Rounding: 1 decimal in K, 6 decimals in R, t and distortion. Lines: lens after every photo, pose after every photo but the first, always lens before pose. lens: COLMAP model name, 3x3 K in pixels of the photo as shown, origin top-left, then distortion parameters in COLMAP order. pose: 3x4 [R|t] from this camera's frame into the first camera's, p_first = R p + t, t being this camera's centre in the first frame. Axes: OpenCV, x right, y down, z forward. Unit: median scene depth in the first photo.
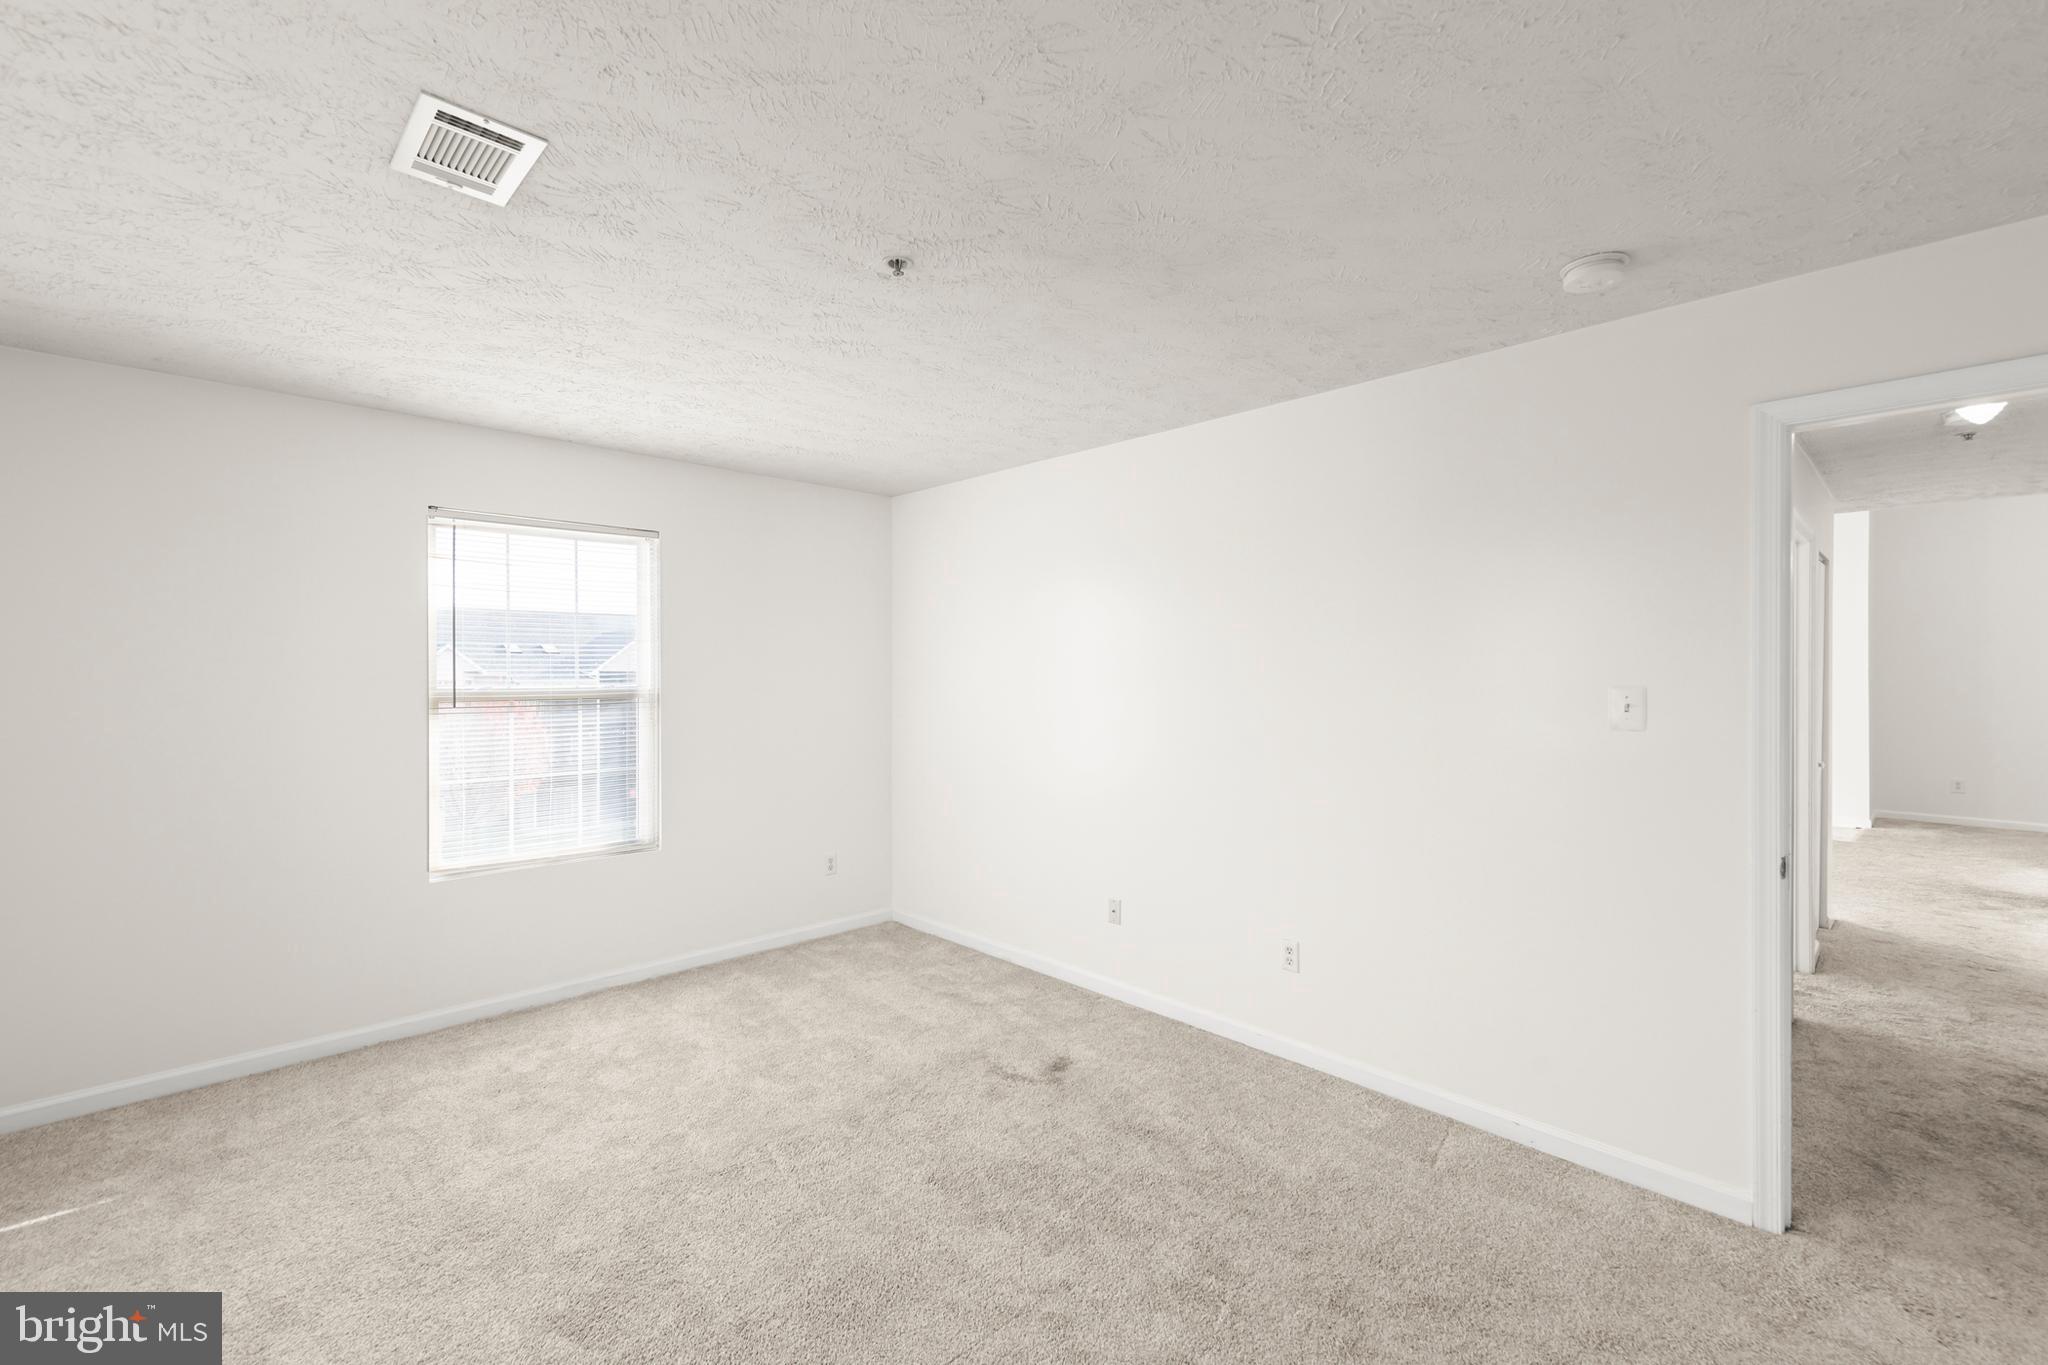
lens RADIAL K [[877.7, 0, 1014.7], [0, 877.7, 688.2], [0, 0, 1]] dist [0.006546, -0.000950]
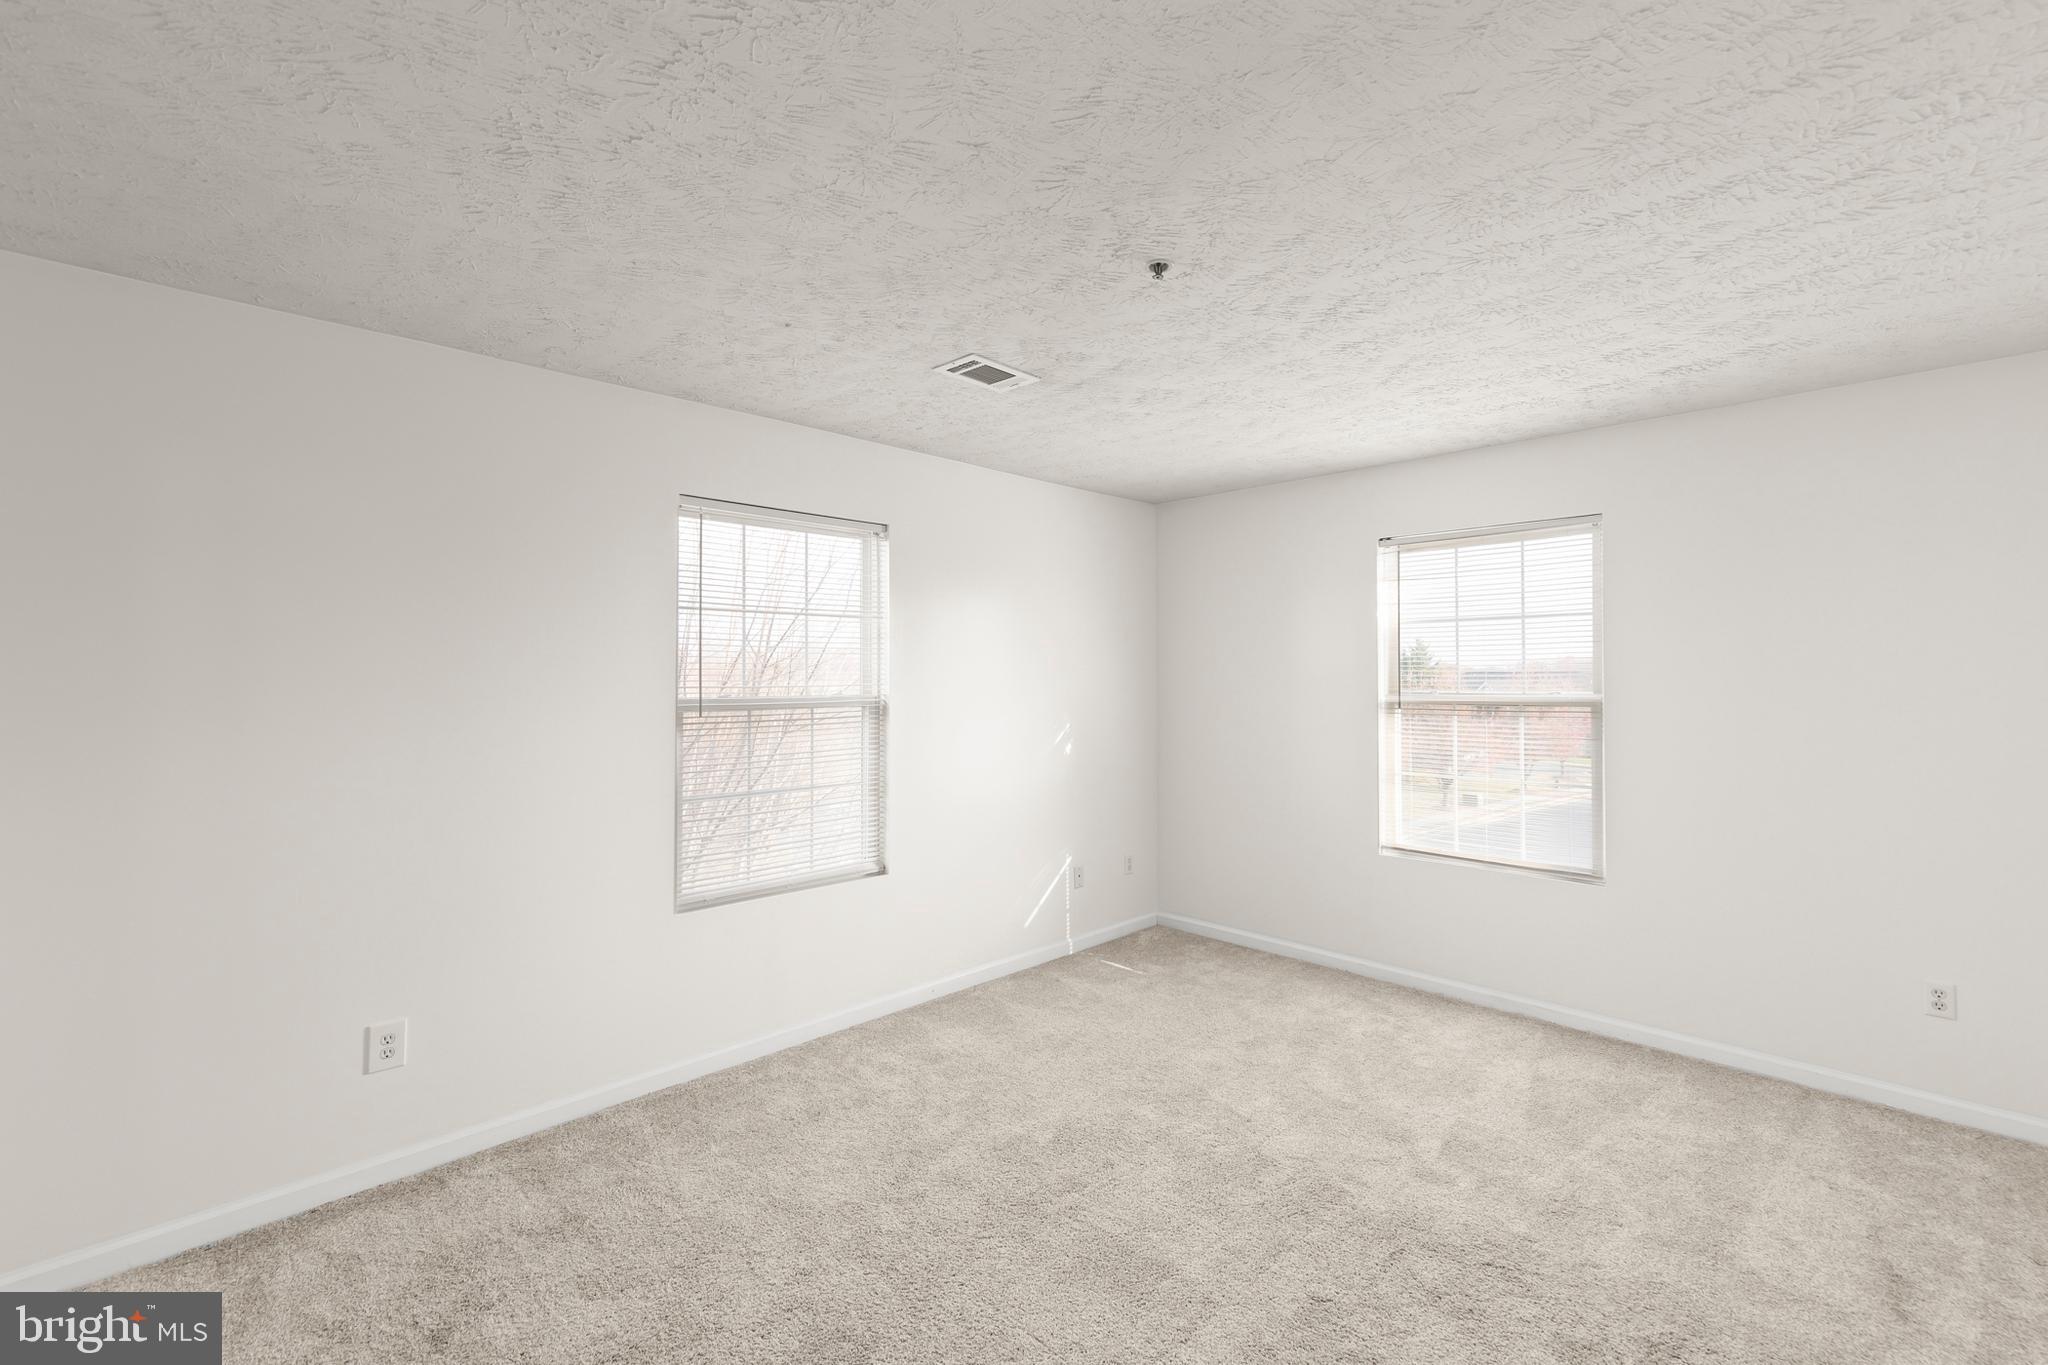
lens RADIAL K [[877.7, 0, 1034.0], [0, 877.7, 679.2], [0, 0, 1]] dist [0.006546, -0.000950]
pose [[0.021218, 0.003711, -0.999768, 0.506418], [-0.016128, 0.999864, 0.003370, -0.012267], [0.999645, 0.016052, 0.021275, 0.499490]]
